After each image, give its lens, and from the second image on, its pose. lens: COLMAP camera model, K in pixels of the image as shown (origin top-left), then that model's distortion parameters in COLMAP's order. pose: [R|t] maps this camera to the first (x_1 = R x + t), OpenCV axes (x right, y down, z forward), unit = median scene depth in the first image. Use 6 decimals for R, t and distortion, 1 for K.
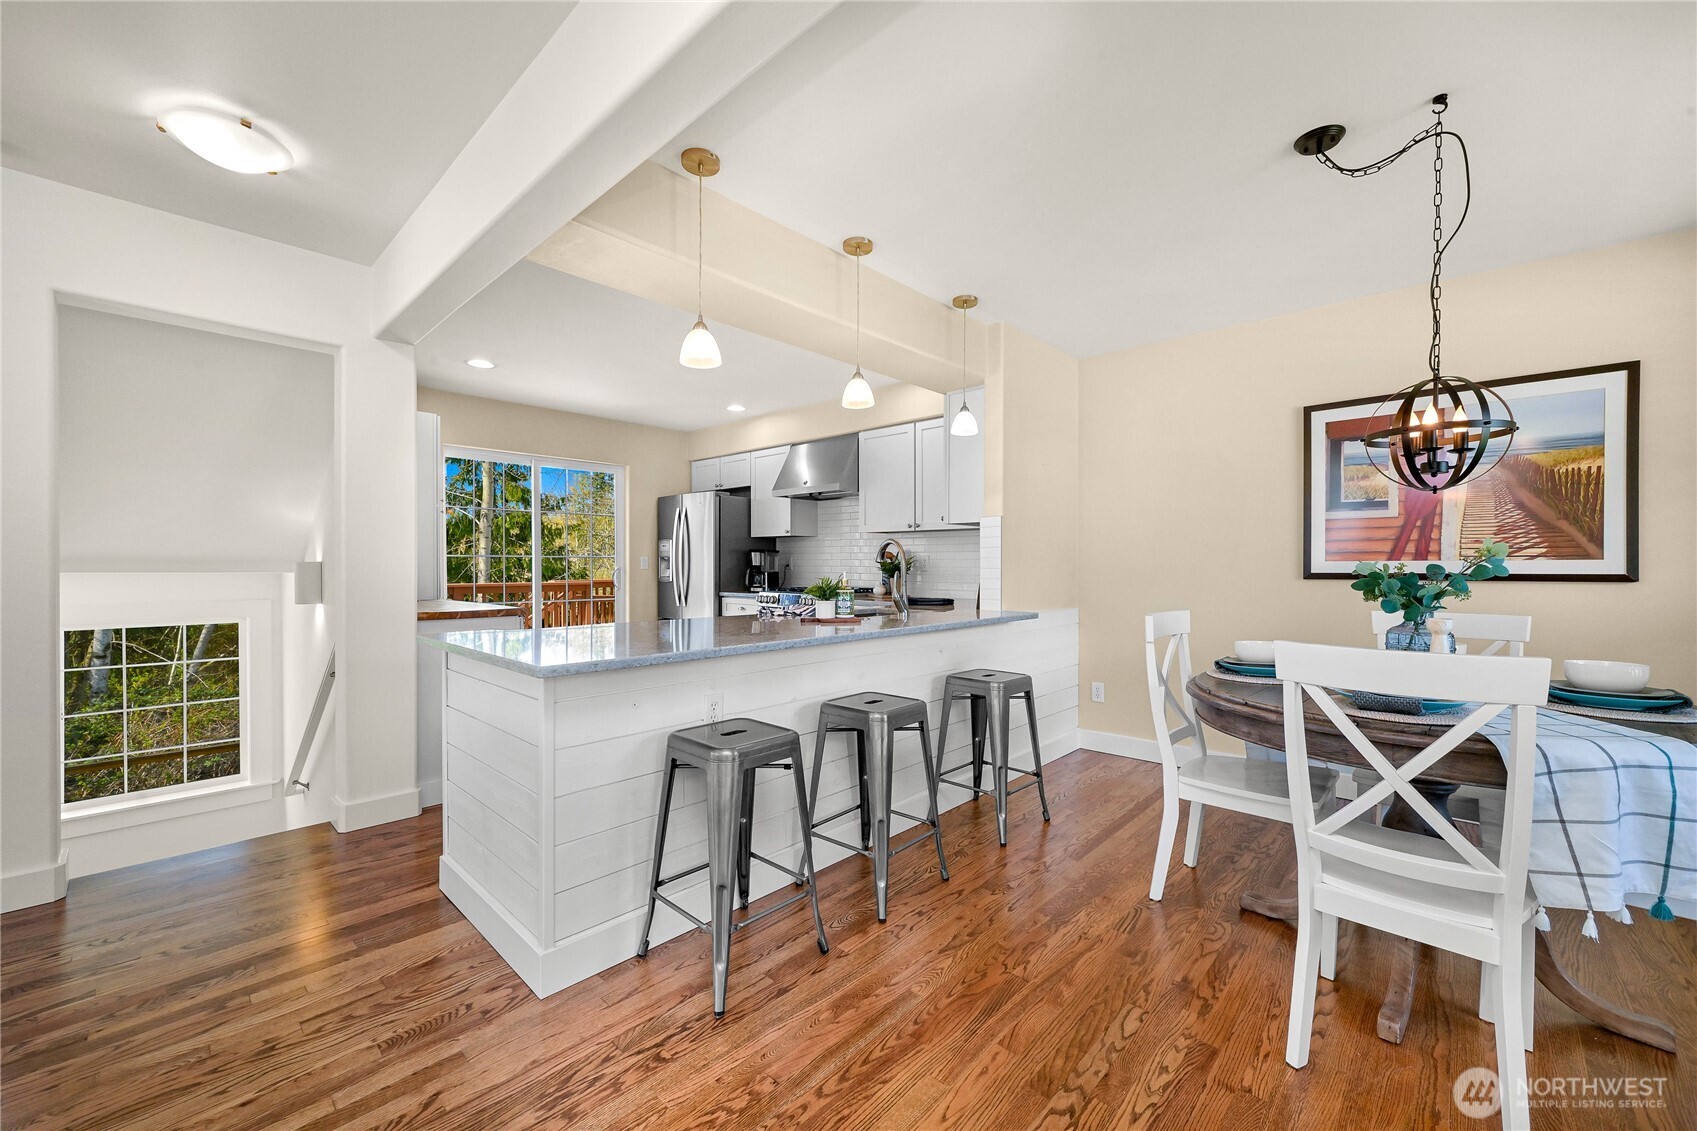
lens RADIAL K [[662.2, 0, 844.5], [0, 662.2, 568.4], [0, 0, 1]] dist [-0.004202, 0.000288]
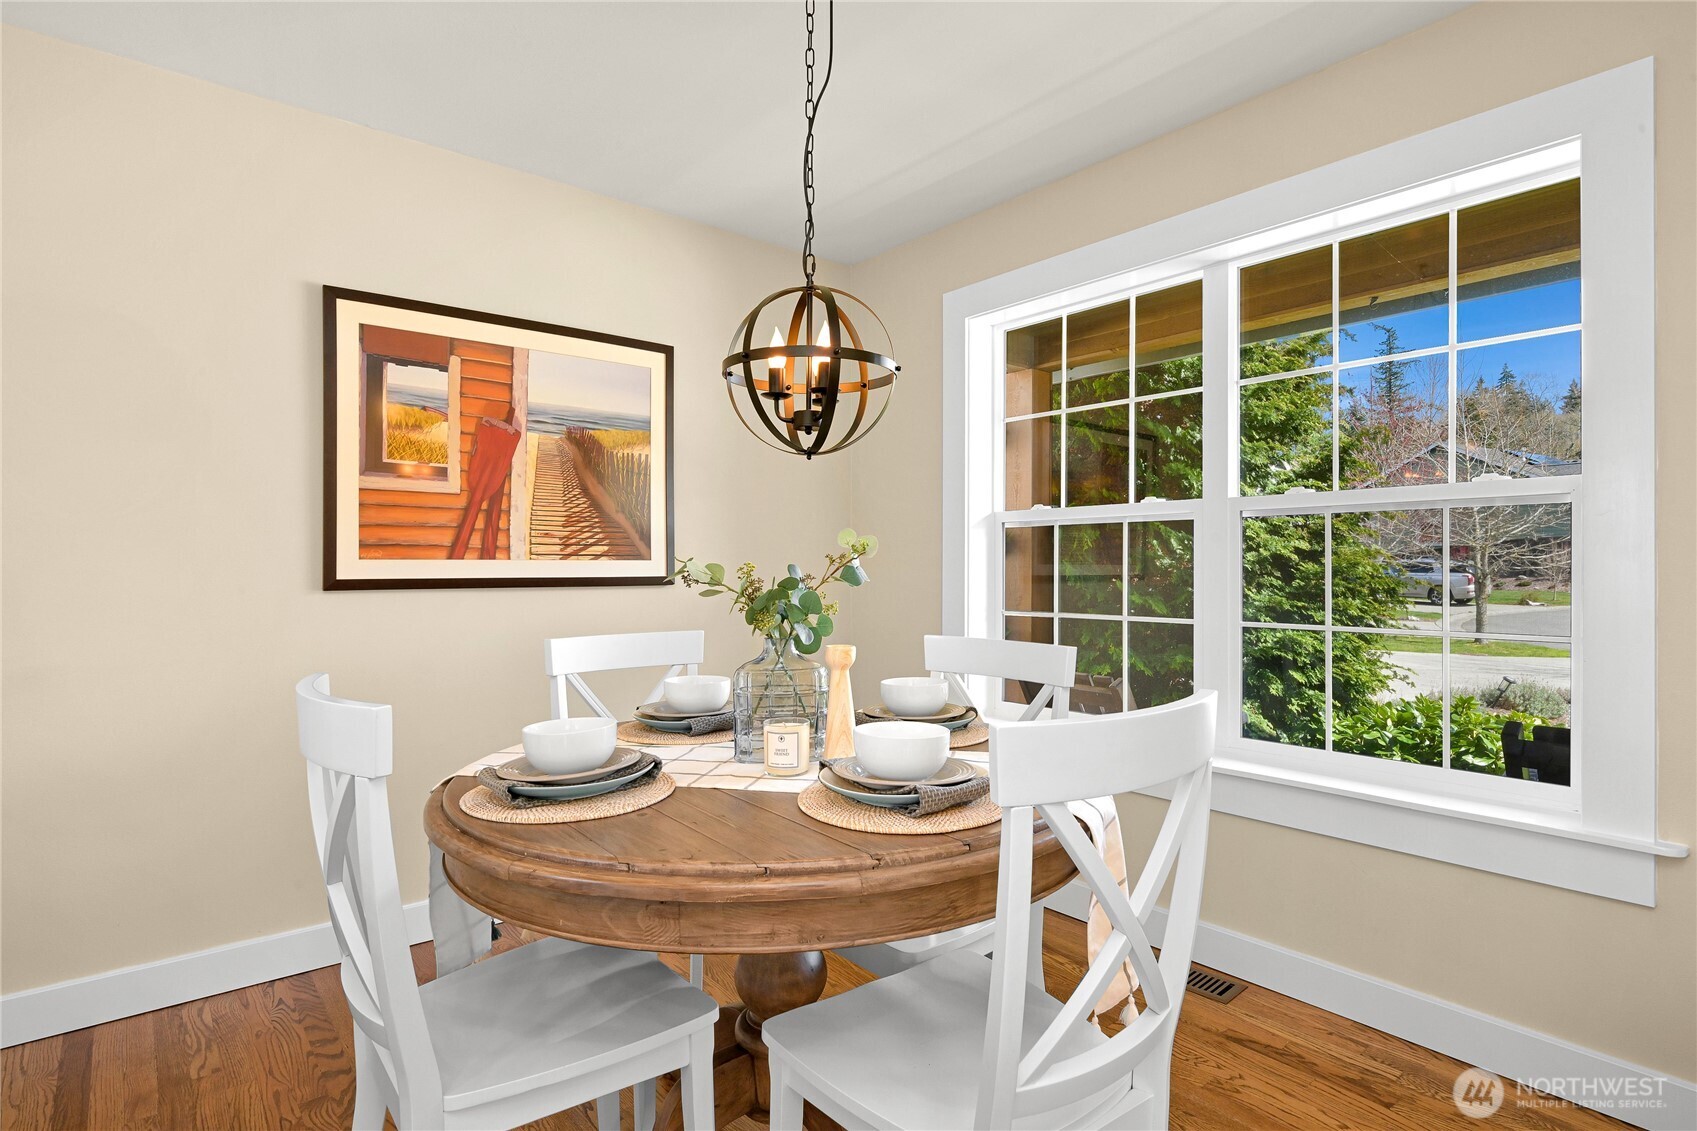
lens RADIAL K [[877.1, 0, 852.5], [0, 877.1, 569.1], [0, 0, 1]] dist [0.002184, 0.000077]
pose [[0.126458, -0.001399, 0.991971, 0.009038], [0.002904, 0.999995, 0.001040, -0.001717], [-0.991968, 0.002749, 0.126462, 0.503836]]
